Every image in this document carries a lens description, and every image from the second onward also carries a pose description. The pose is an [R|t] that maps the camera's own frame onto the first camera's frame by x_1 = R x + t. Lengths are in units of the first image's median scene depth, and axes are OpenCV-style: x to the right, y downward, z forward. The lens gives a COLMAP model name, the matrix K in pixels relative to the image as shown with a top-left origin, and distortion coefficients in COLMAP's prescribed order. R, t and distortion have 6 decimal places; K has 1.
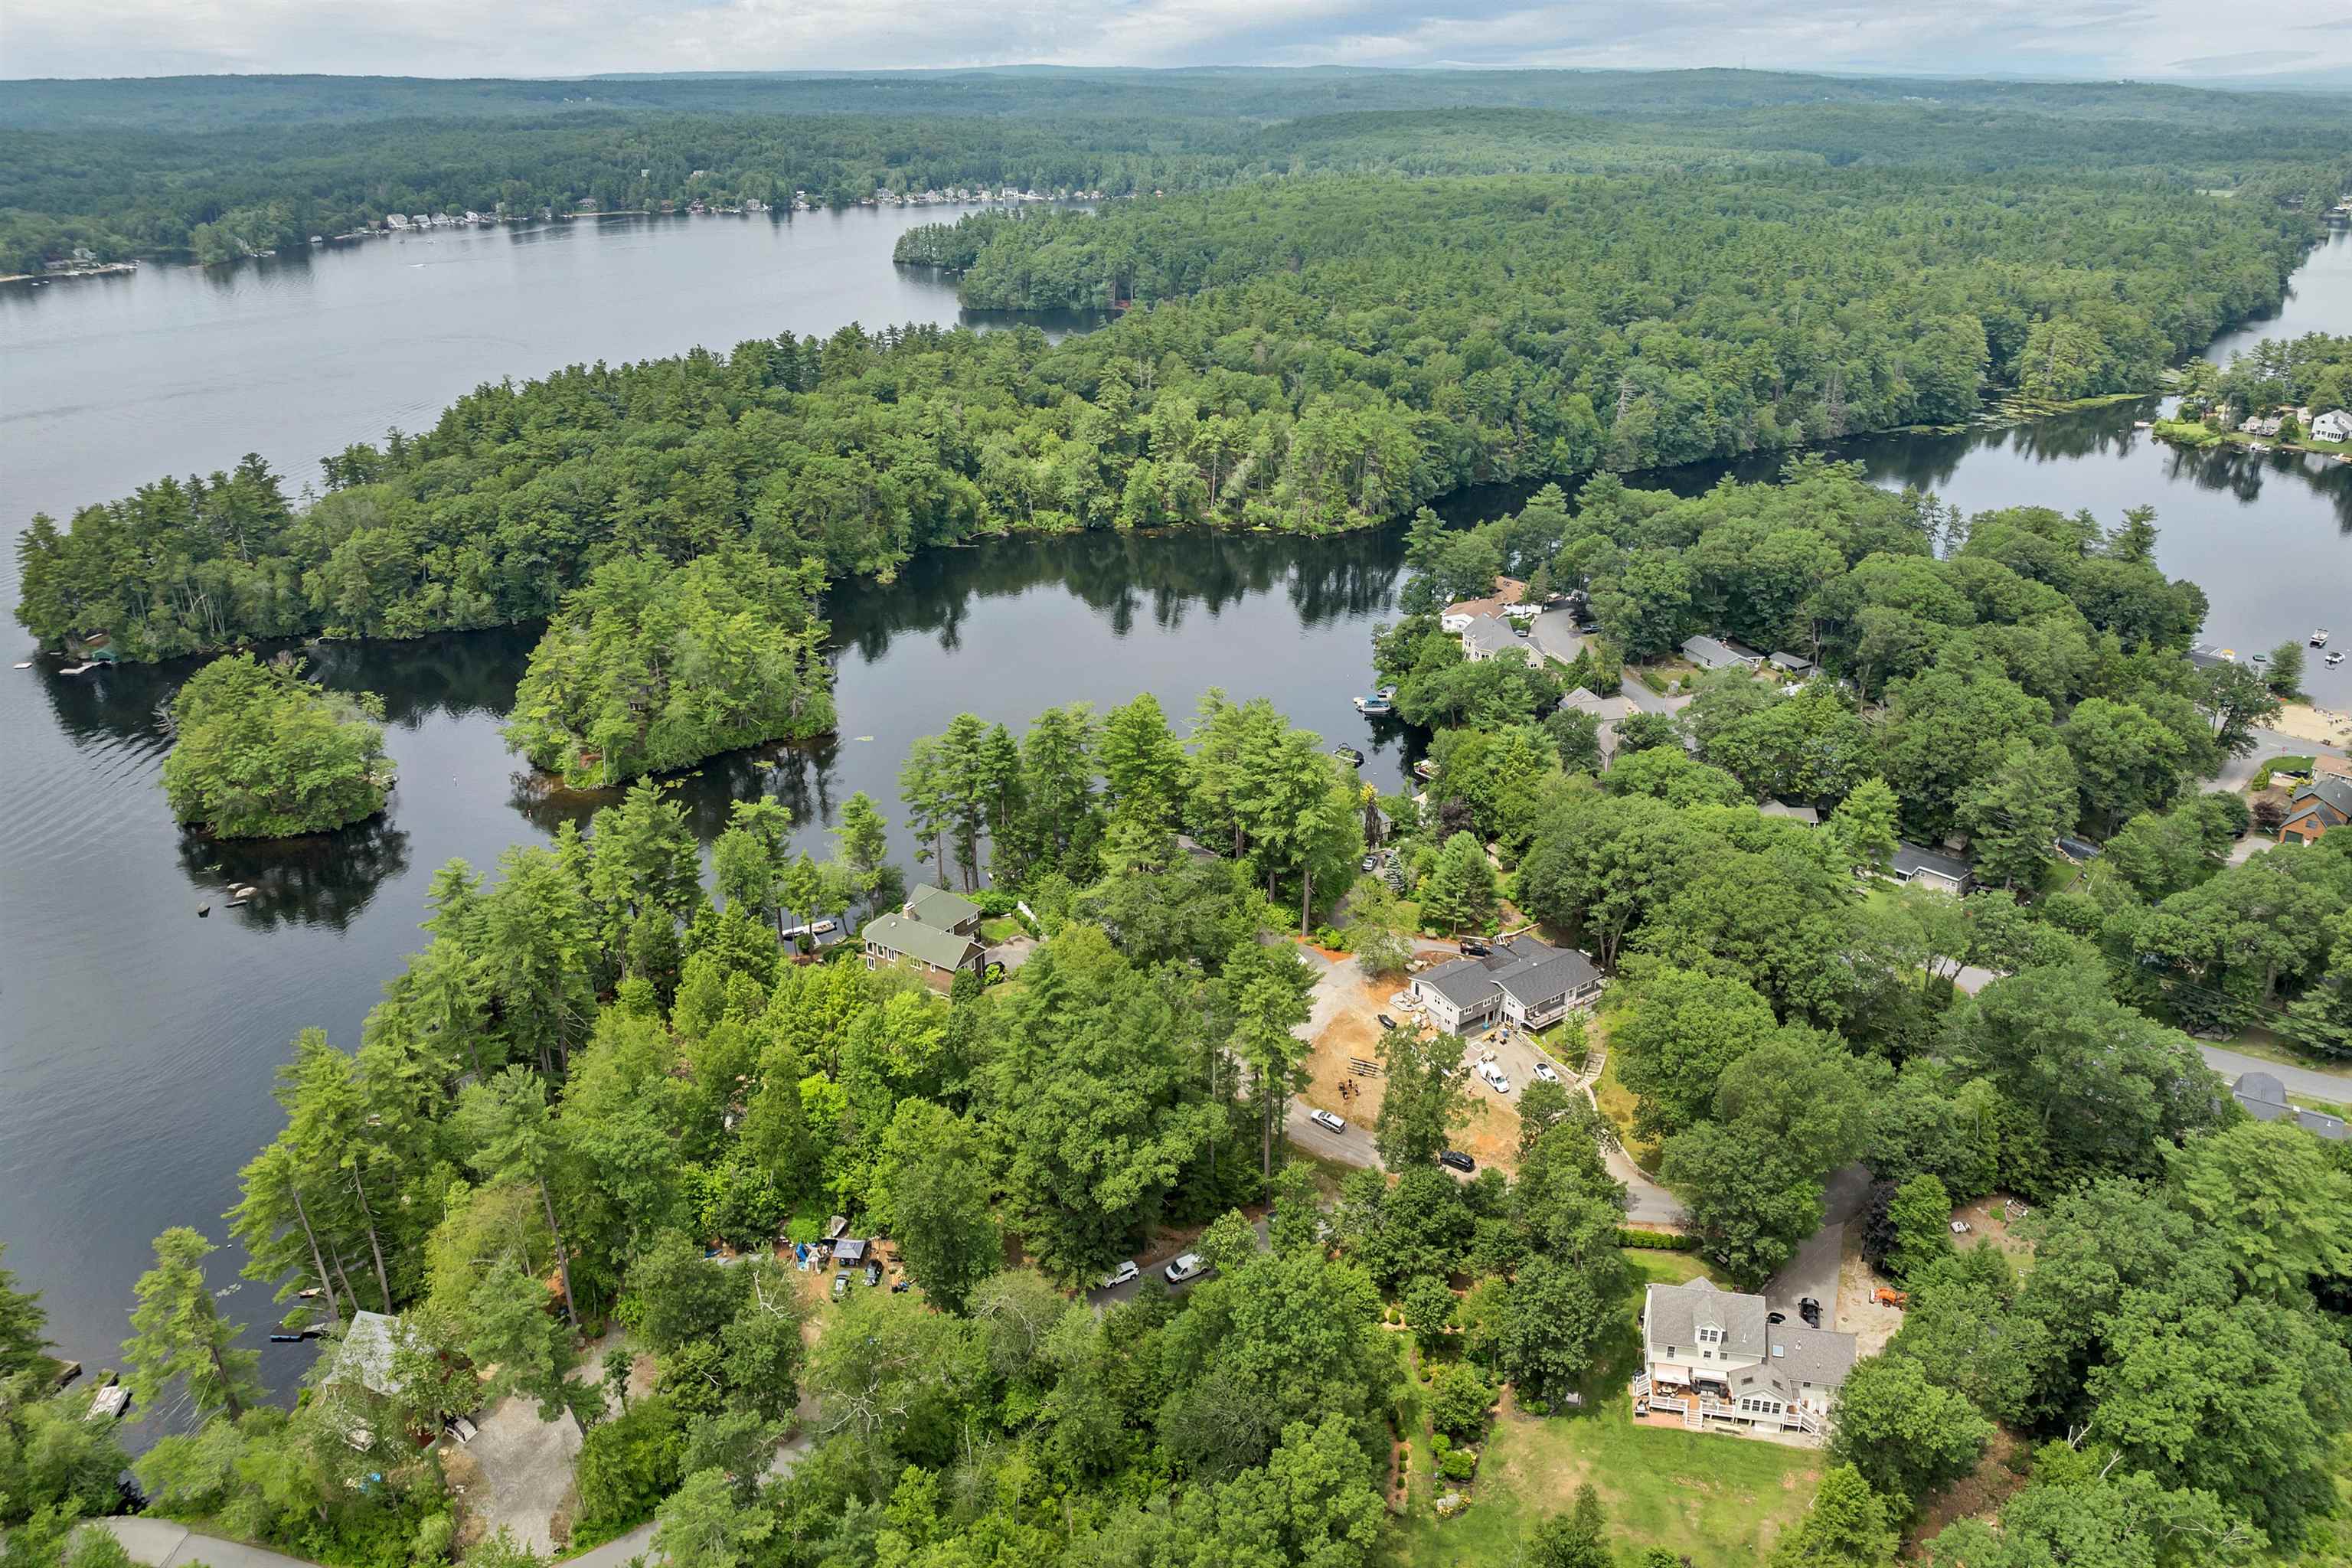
lens RADIAL K [[1678.5, 0, 1166.5], [0, 1678.5, 697.2], [0, 0, 1]] dist [-0.045241, 0.004881]
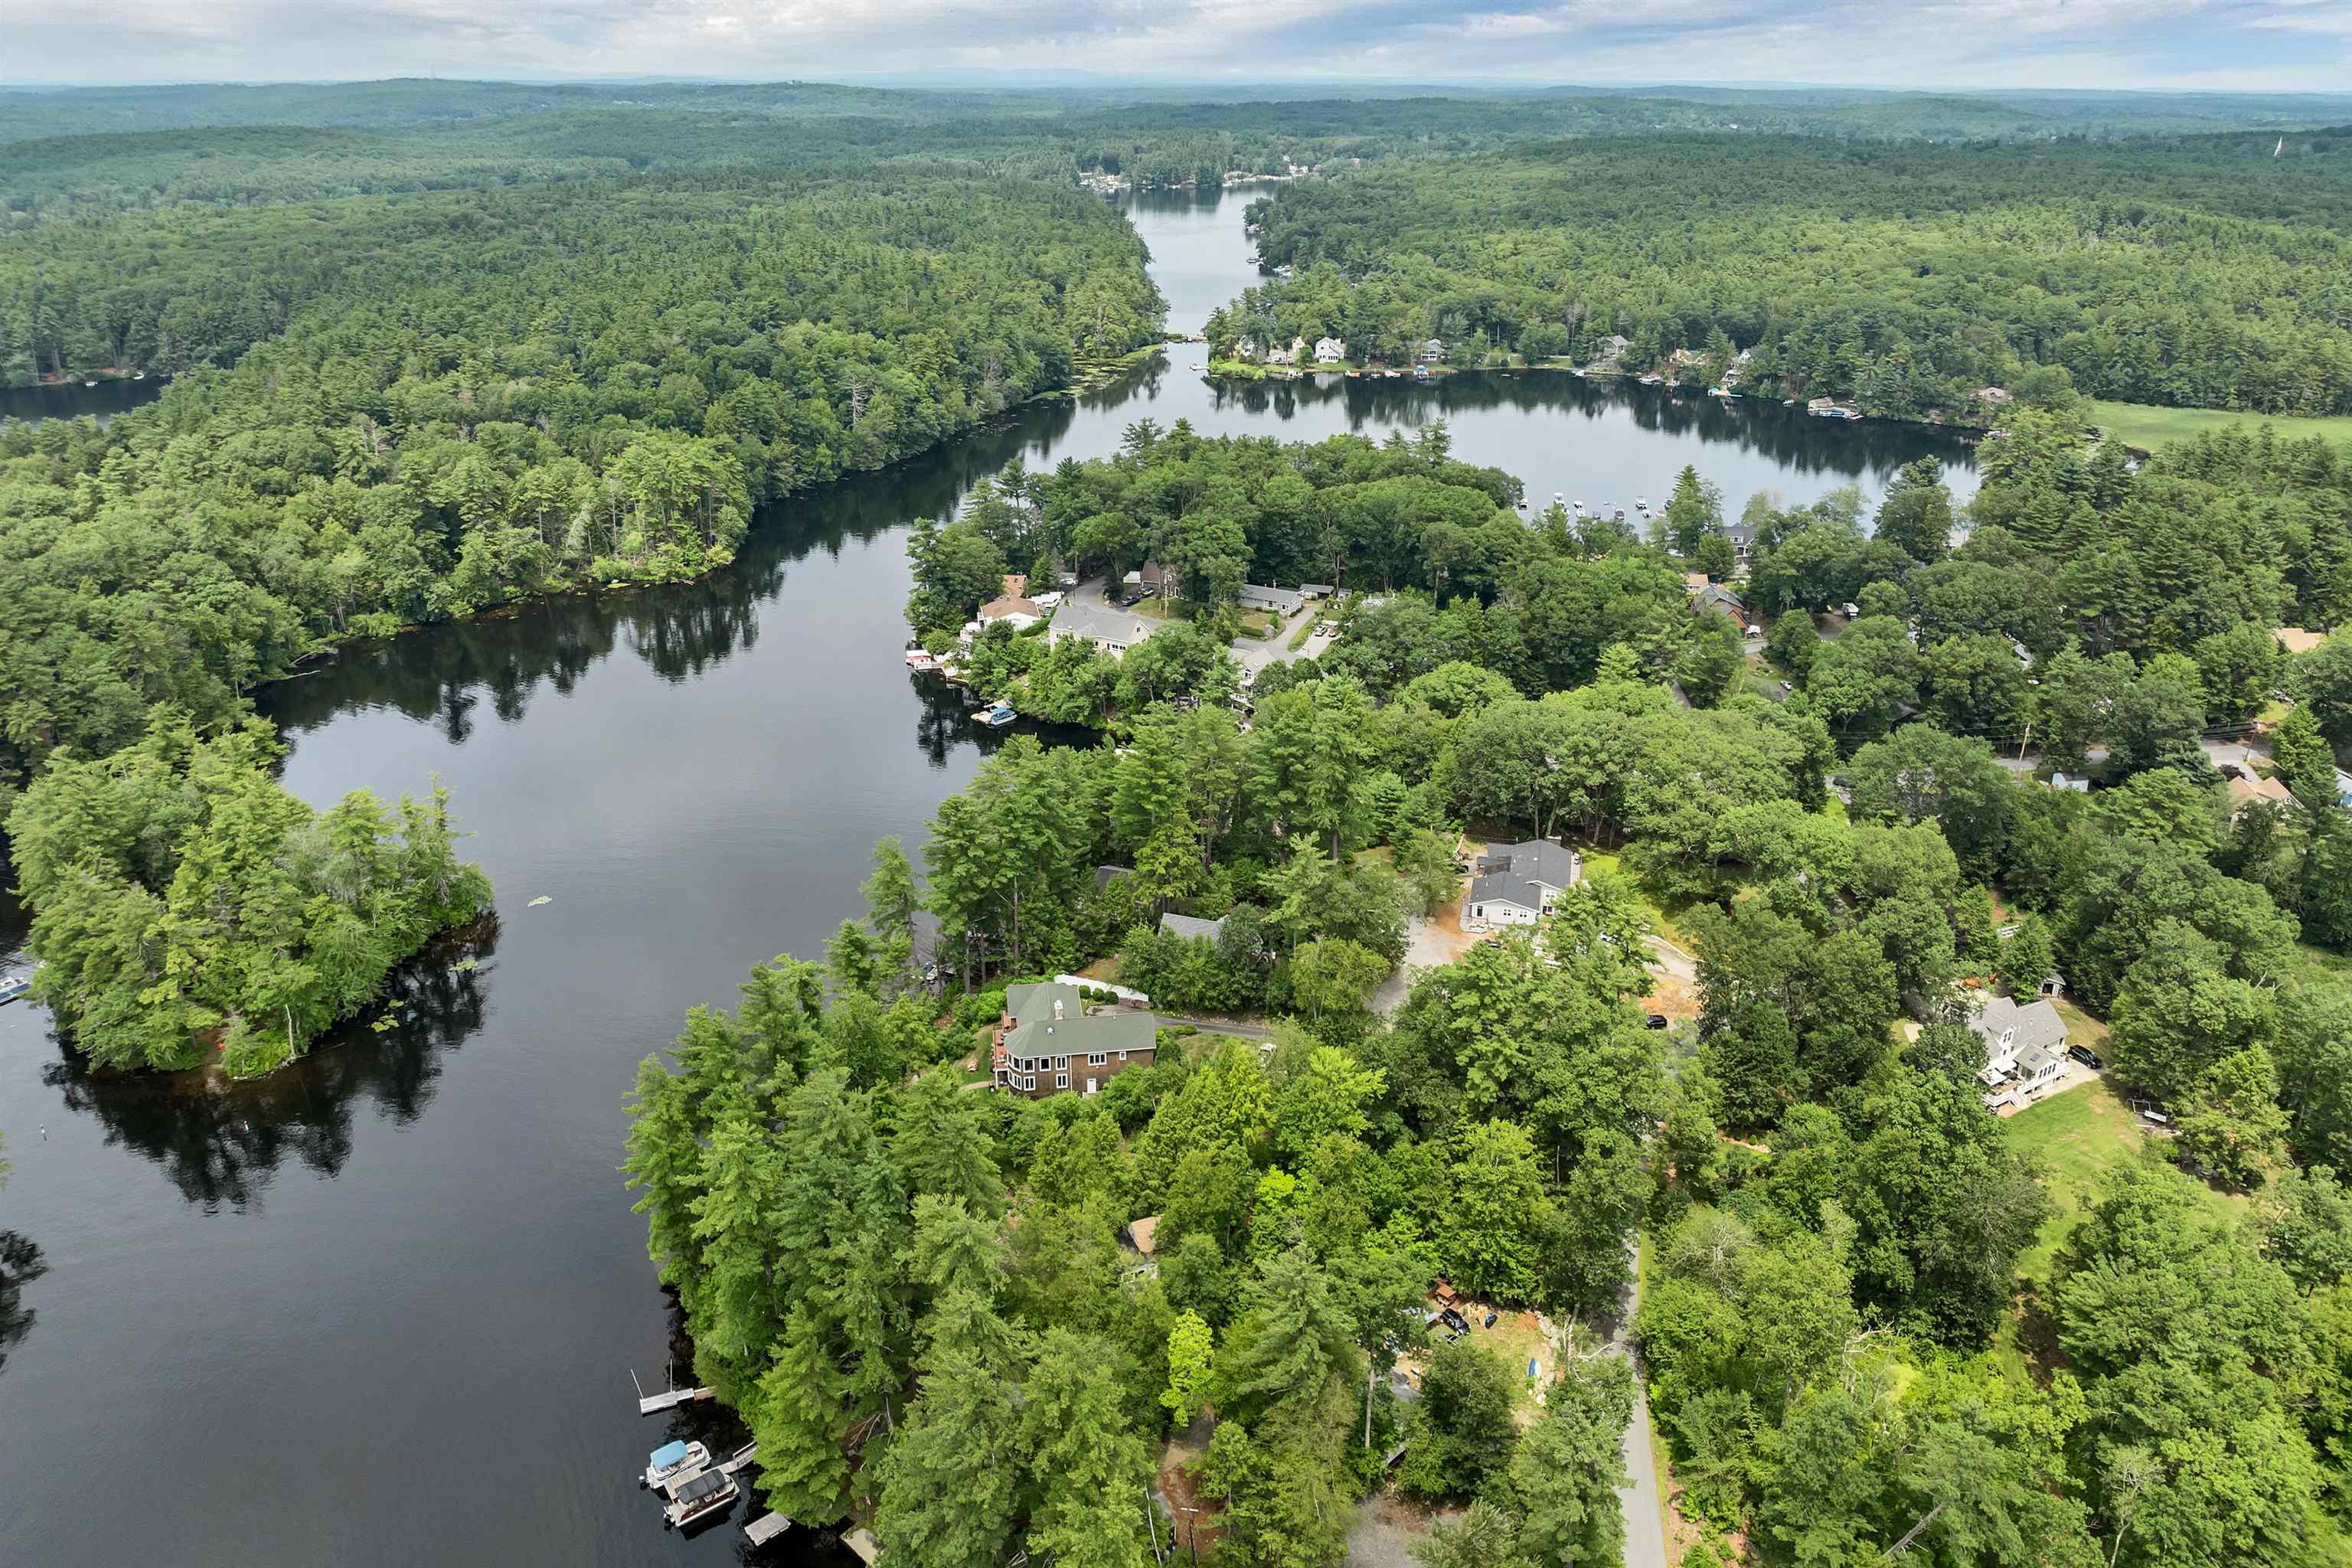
lens RADIAL K [[1703.6, 0, 1176.7], [0, 1703.6, 704.8], [0, 0, 1]] dist [-0.068134, 0.037831]
pose [[0.736896, -0.229883, 0.635718, -0.310521], [0.232012, 0.969287, 0.081566, -0.042877], [-0.634944, 0.087389, 0.767600, 0.121138]]
